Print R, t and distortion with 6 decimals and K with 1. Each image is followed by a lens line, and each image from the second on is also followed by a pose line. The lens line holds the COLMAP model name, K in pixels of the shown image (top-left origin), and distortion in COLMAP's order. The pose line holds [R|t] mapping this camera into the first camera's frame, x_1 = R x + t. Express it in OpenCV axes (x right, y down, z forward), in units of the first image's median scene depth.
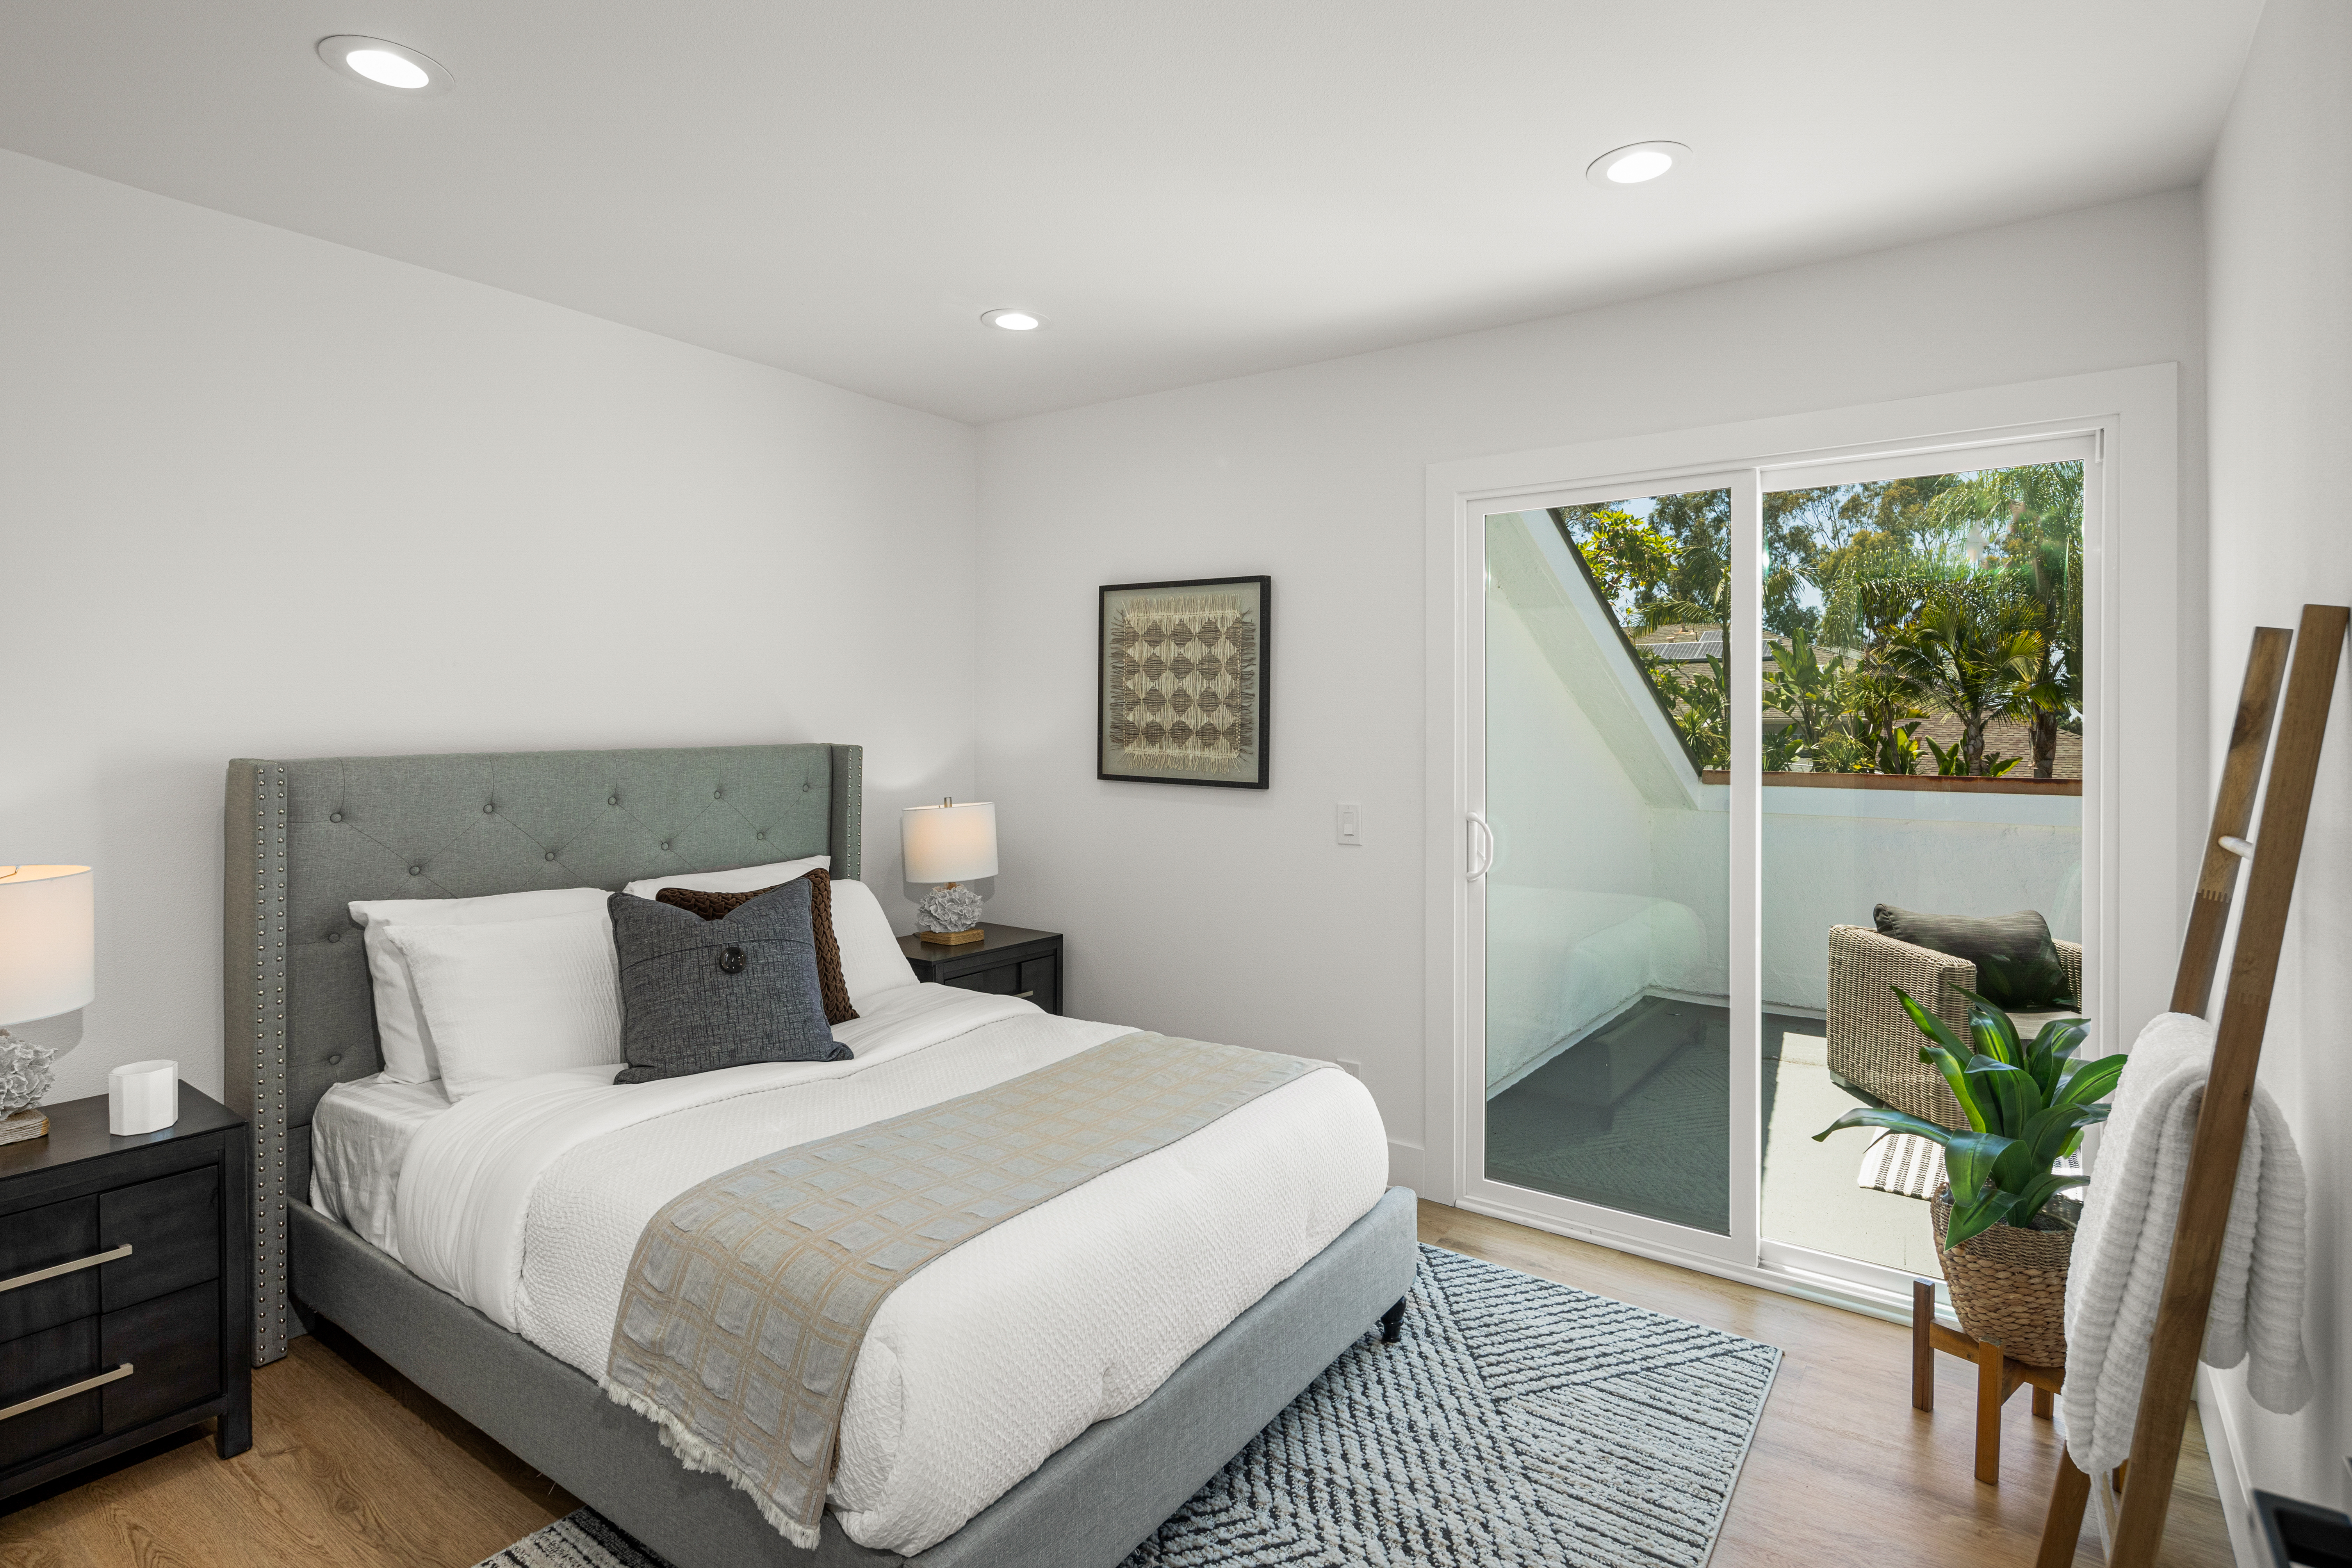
lens RADIAL K [[1178.2, 0, 1184.9], [0, 1178.2, 731.5], [0, 0, 1]] dist [-0.000441, 0.000409]
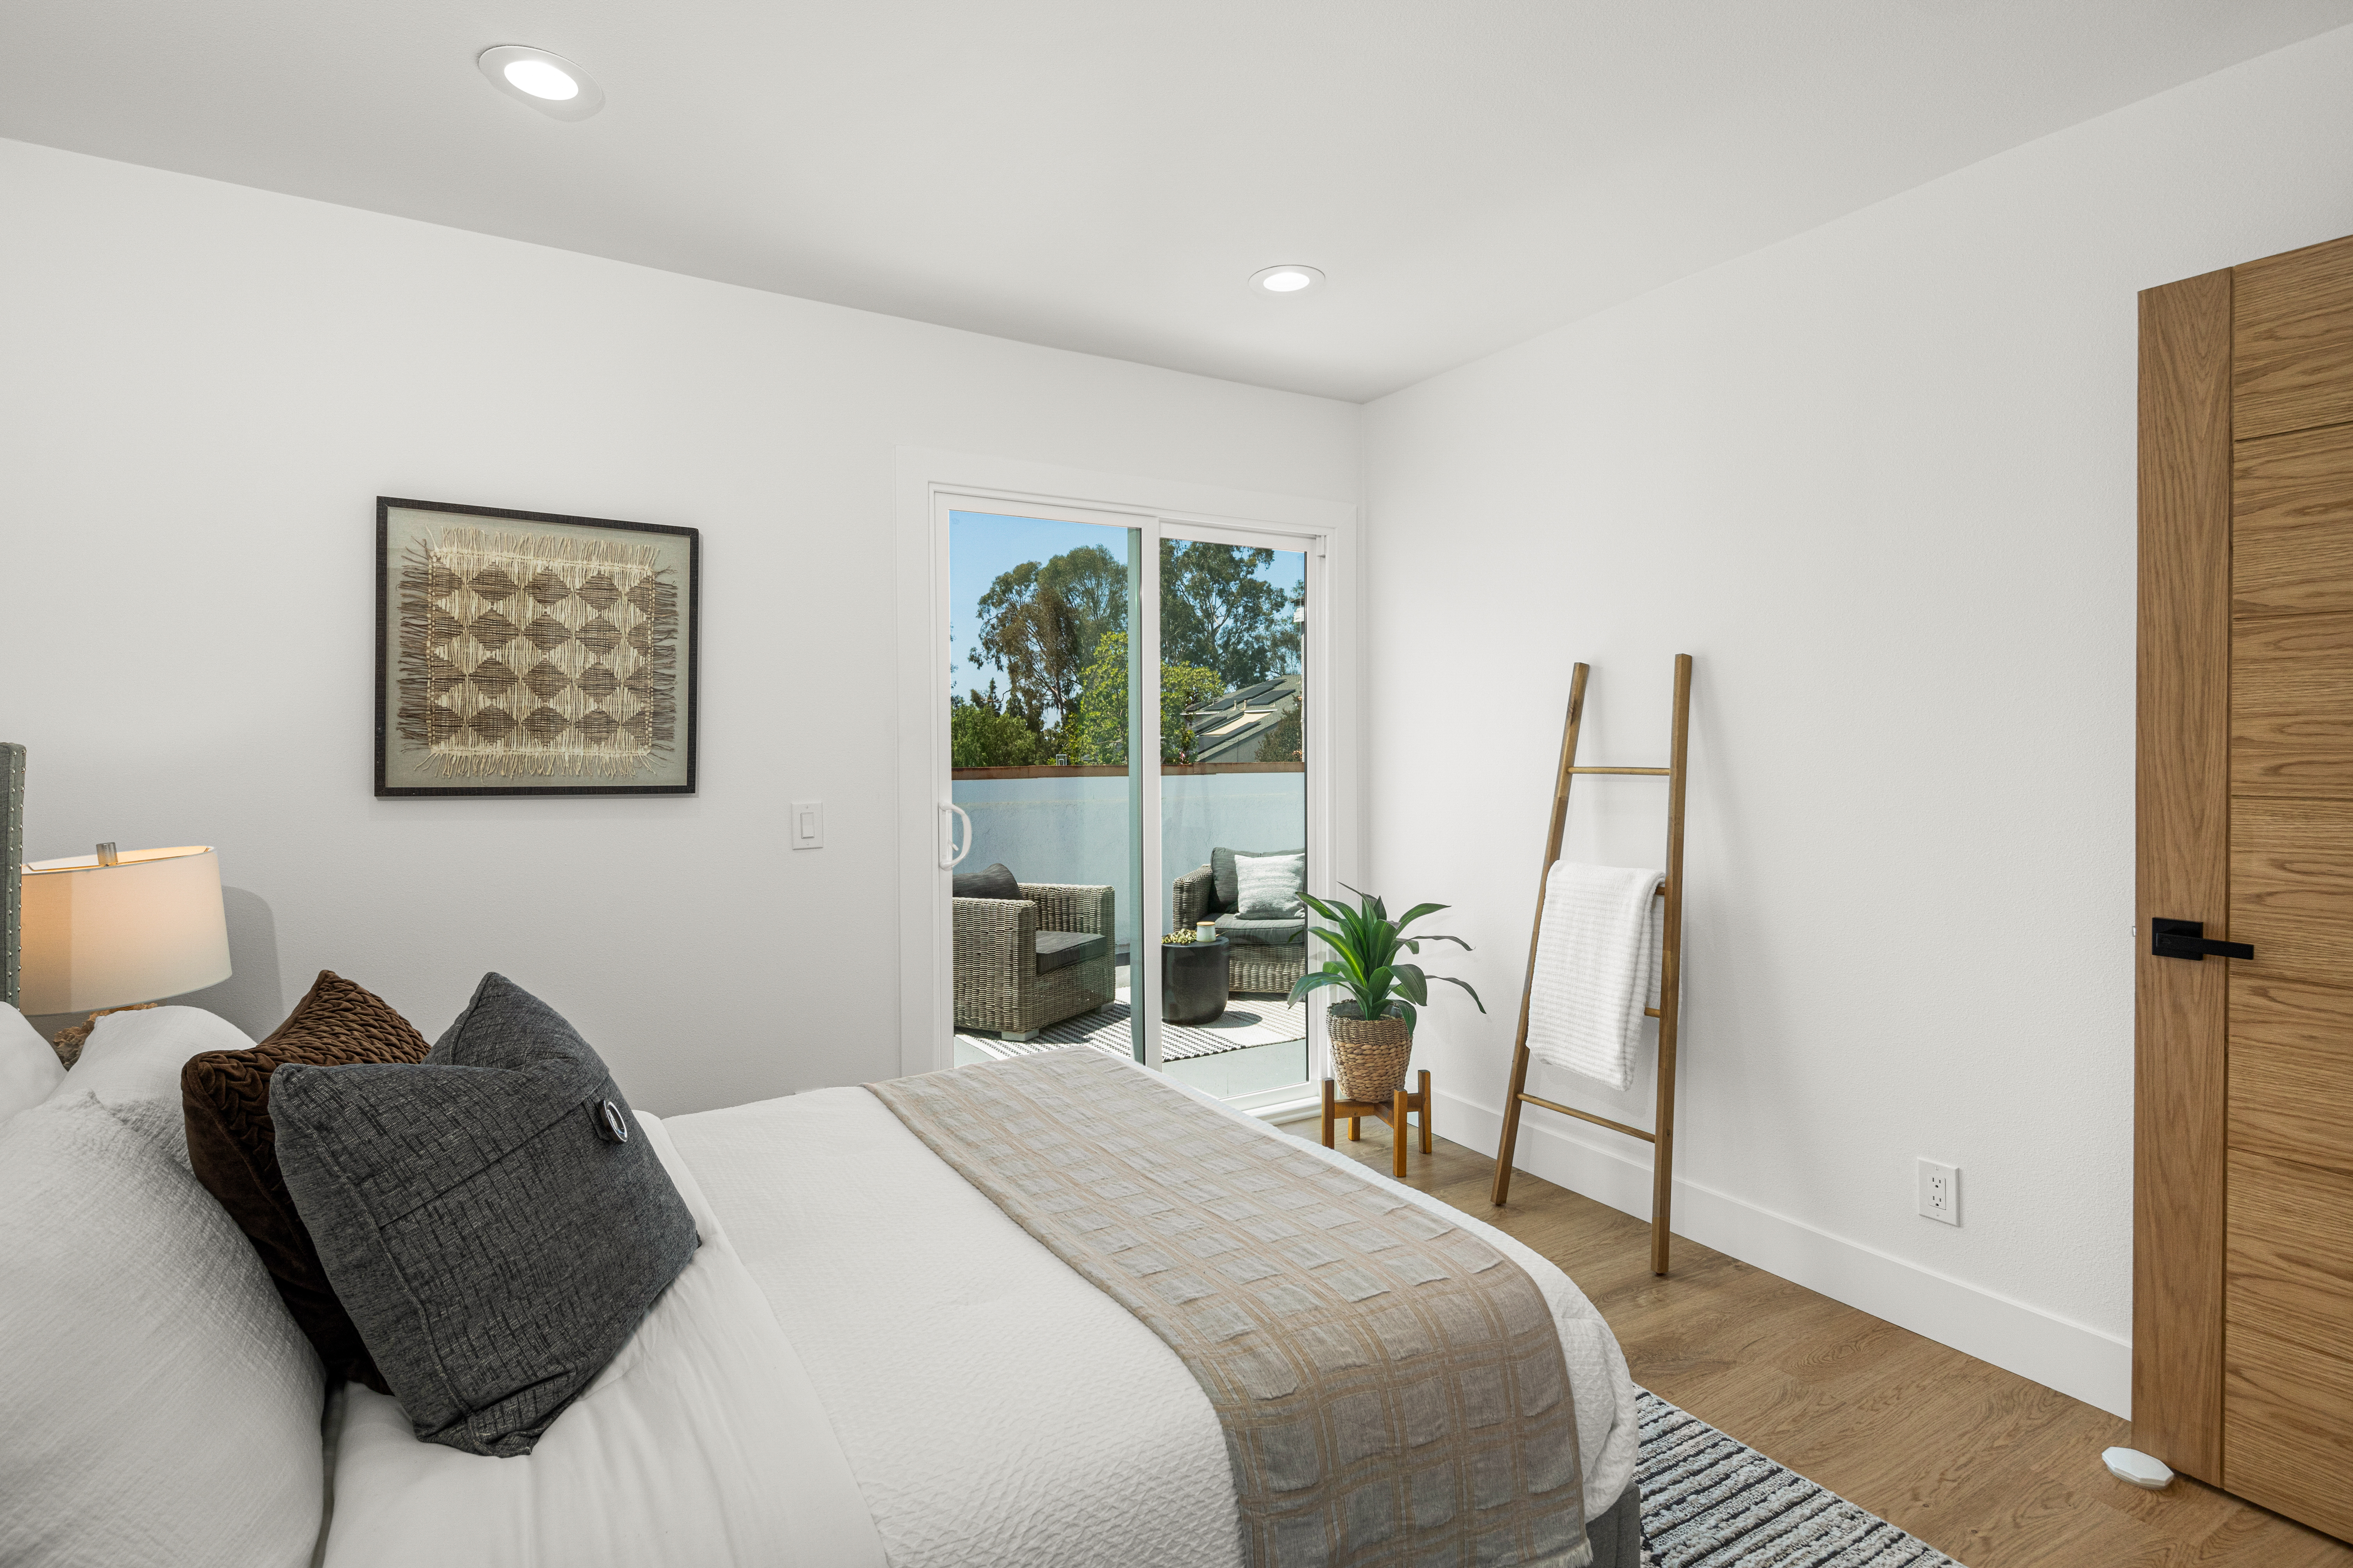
lens RADIAL K [[1178.6, 0, 1178.0], [0, 1178.6, 774.6], [0, 0, 1]] dist [-0.000441, 0.000409]
pose [[0.385884, -0.021946, 0.922286, -0.513178], [0.018416, 0.999701, 0.016083, 0.027376], [-0.922363, 0.010779, 0.386173, 0.355211]]
